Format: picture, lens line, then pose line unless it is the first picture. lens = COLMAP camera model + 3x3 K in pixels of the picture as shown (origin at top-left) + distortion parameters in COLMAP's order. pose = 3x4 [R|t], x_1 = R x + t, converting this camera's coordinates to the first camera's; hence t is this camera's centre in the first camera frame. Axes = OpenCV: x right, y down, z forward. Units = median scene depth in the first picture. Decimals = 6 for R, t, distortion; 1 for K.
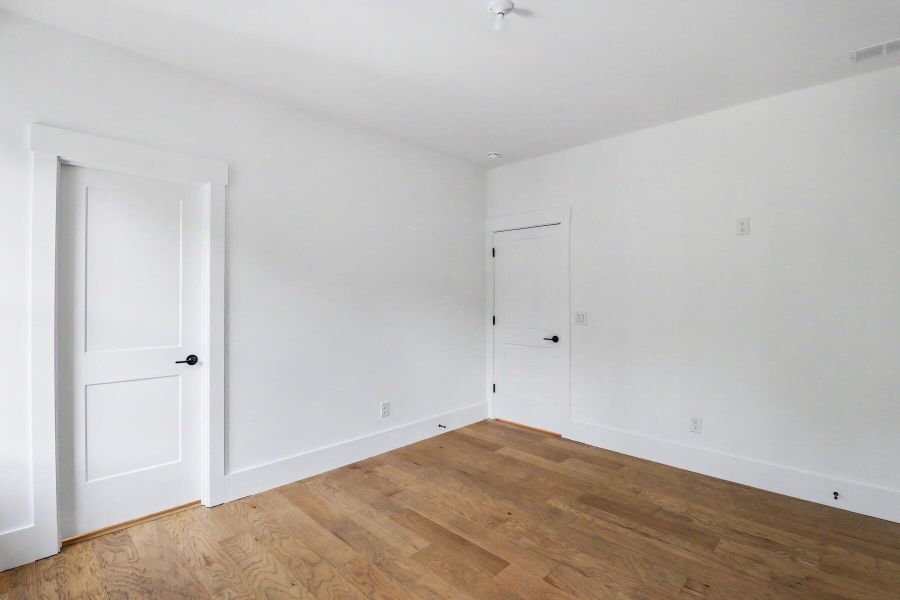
lens RADIAL K [[421.9, 0, 449.1], [0, 421.9, 294.0], [0, 0, 1]] dist [-0.007859, -0.008786]
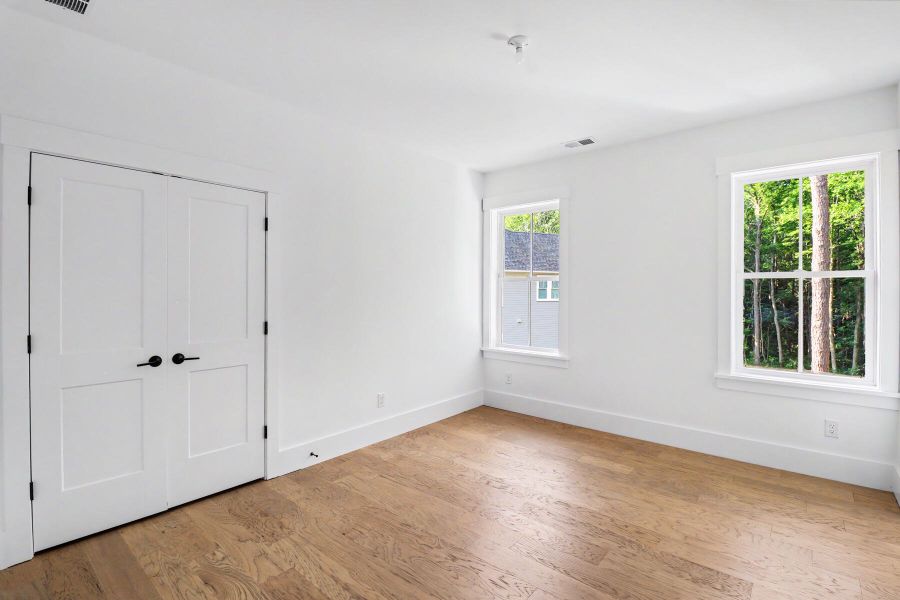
lens RADIAL K [[421.9, 0, 449.1], [0, 421.9, 290.7], [0, 0, 1]] dist [-0.007859, -0.008786]
pose [[-0.997498, -0.004500, -0.070553, 0.379219], [-0.004213, 0.999982, -0.004217, 0.008623], [0.070571, -0.003909, -0.997499, 2.067545]]
